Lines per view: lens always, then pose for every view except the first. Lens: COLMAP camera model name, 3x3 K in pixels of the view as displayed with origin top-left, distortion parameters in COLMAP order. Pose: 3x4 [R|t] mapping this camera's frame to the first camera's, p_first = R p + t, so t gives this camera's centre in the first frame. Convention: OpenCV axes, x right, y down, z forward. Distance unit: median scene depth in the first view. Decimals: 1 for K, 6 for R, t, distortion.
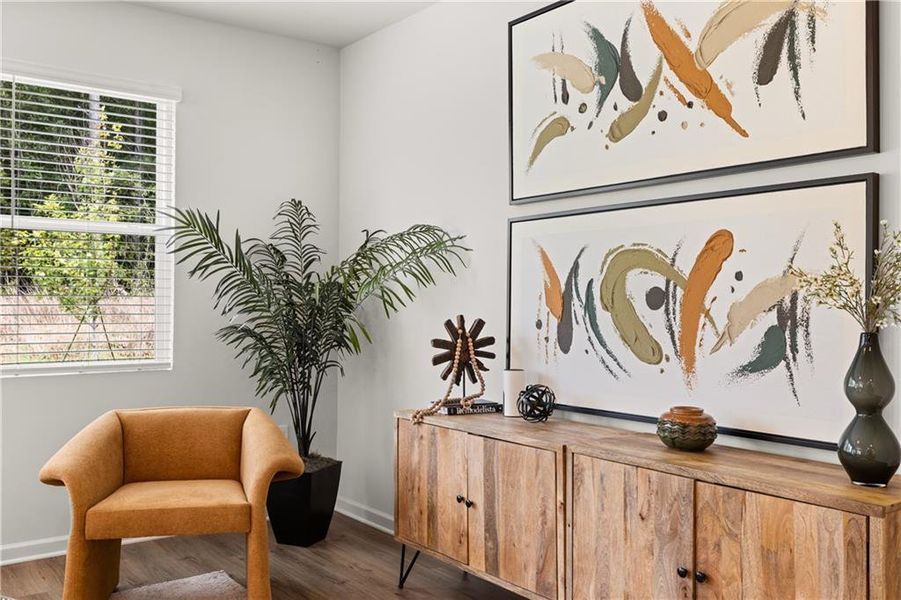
lens RADIAL K [[792.5, 0, 450.8], [0, 792.5, 302.1], [0, 0, 1]] dist [-0.021902, -0.006137]
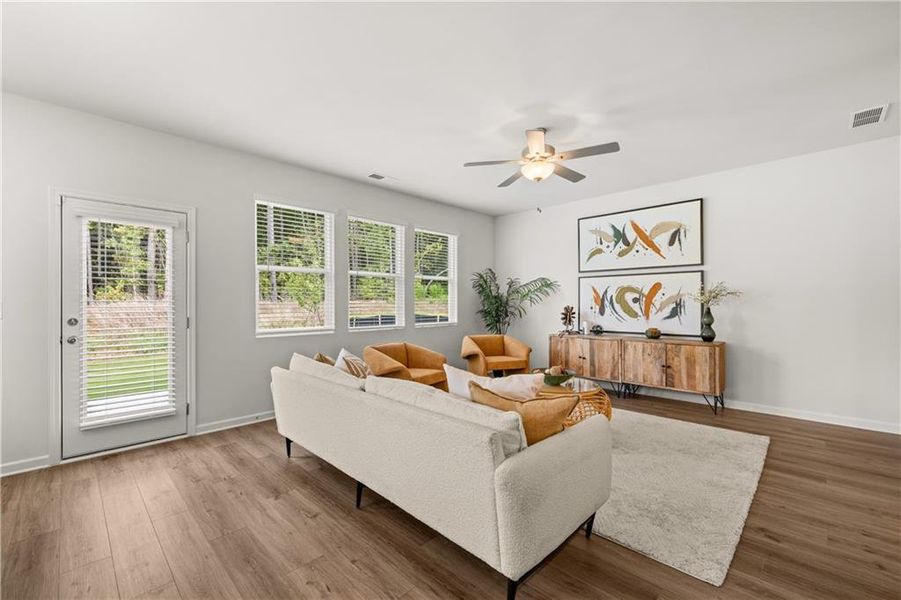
lens RADIAL K [[377.3, 0, 451.2], [0, 377.3, 301.0], [0, 0, 1]] dist [-0.000217, -0.000743]
pose [[0.990850, -0.008662, 0.134691, -0.827711], [0.008728, 0.999962, 0.000104, -0.009188], [-0.134687, 0.001073, 0.990888, -0.632400]]
